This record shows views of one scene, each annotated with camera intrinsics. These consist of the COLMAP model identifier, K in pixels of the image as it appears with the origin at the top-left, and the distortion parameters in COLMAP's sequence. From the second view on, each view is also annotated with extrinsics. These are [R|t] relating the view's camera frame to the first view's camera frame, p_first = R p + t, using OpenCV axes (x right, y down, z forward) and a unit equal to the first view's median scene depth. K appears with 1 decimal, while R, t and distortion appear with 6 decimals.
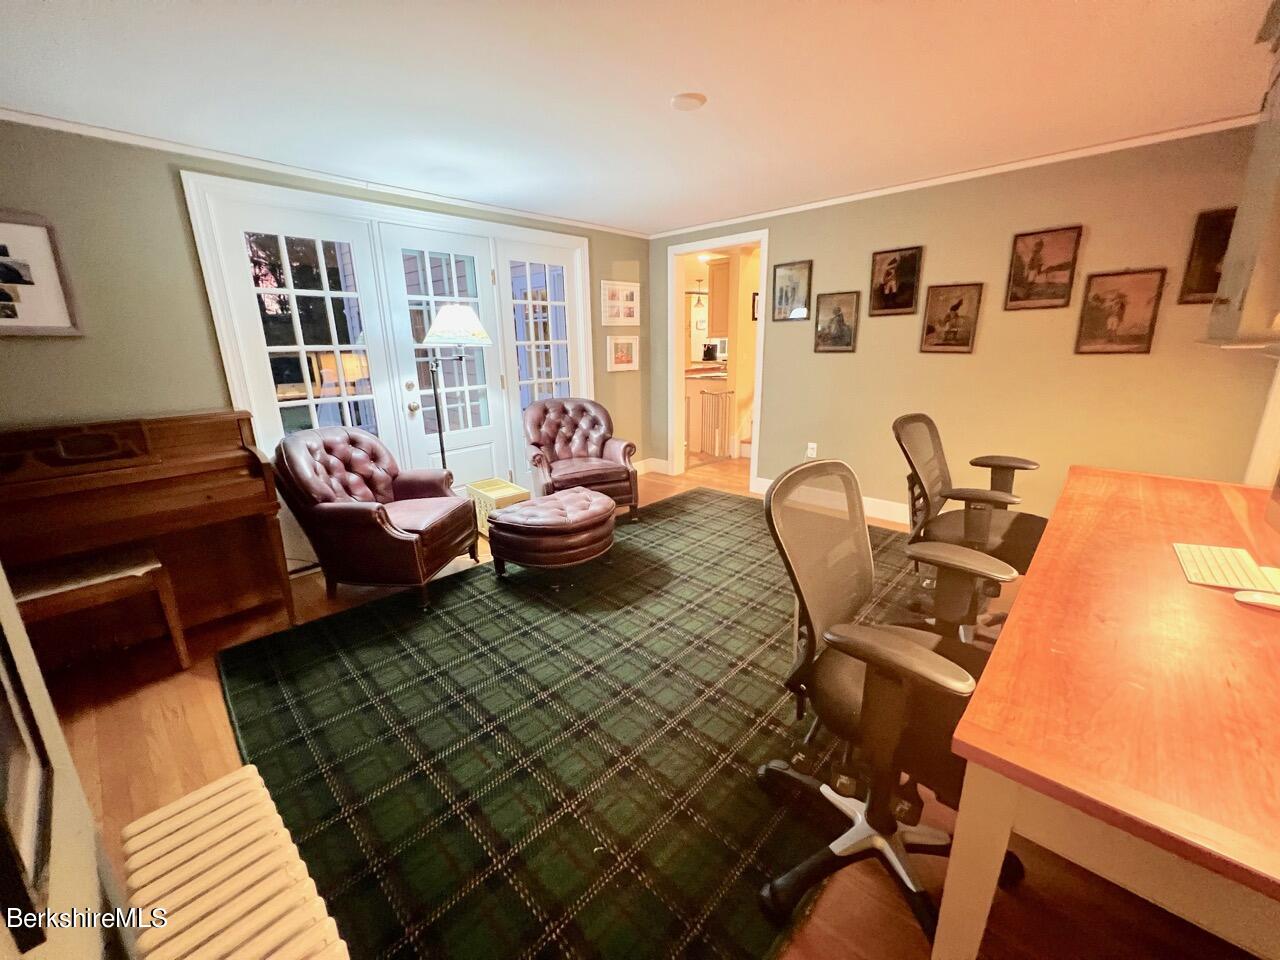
lens RADIAL K [[515.7, 0, 635.7], [0, 515.7, 474.6], [0, 0, 1]] dist [0.001602, 0.000882]
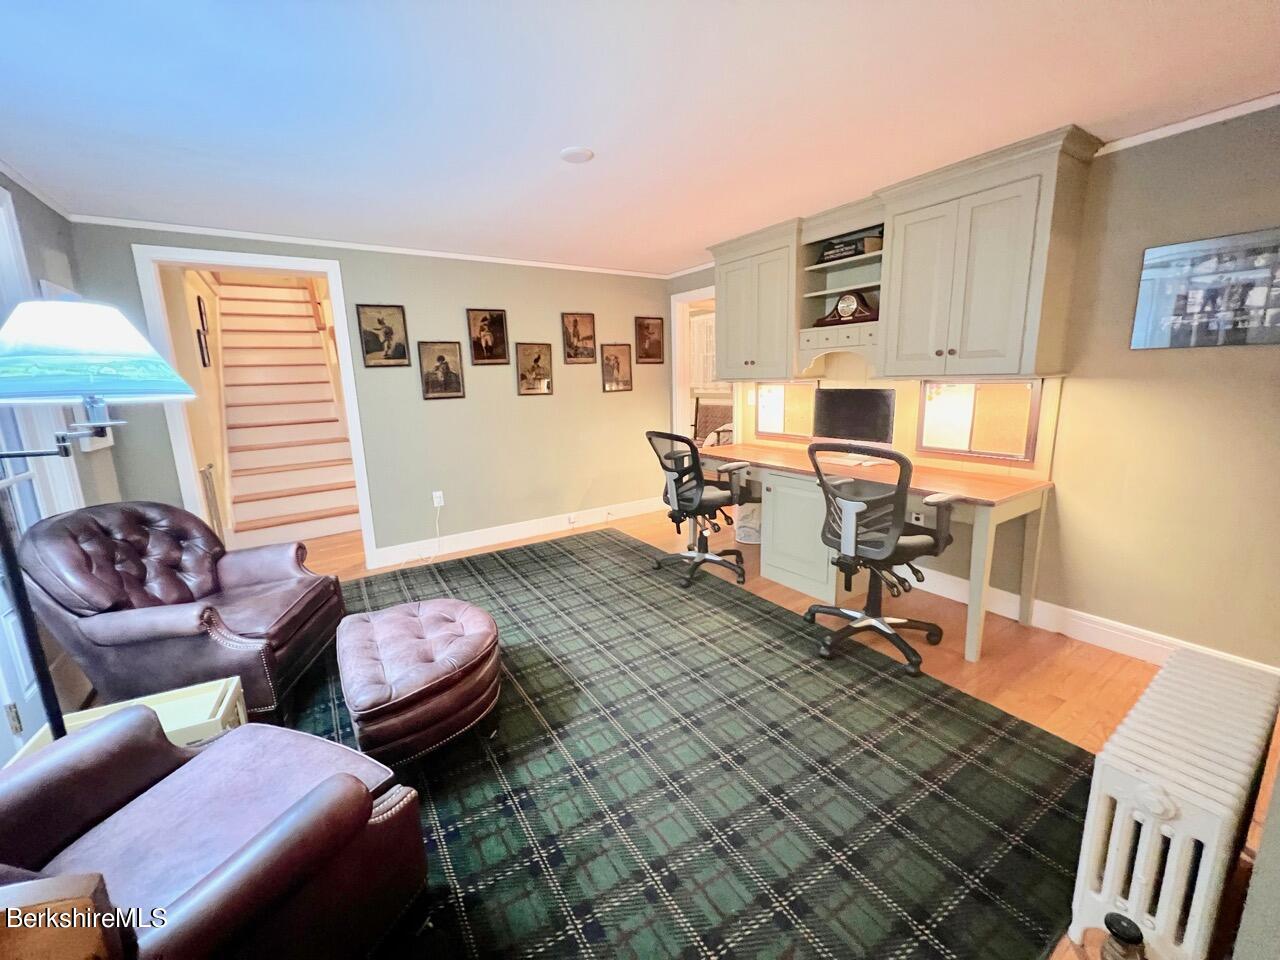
lens RADIAL K [[515.7, 0, 635.7], [0, 515.7, 474.6], [0, 0, 1]] dist [0.001602, 0.000882]
pose [[0.234455, -0.170327, 0.957089, -0.663325], [0.268686, 0.957533, 0.104587, -0.125512], [-0.934258, 0.232635, 0.270263, 0.517311]]
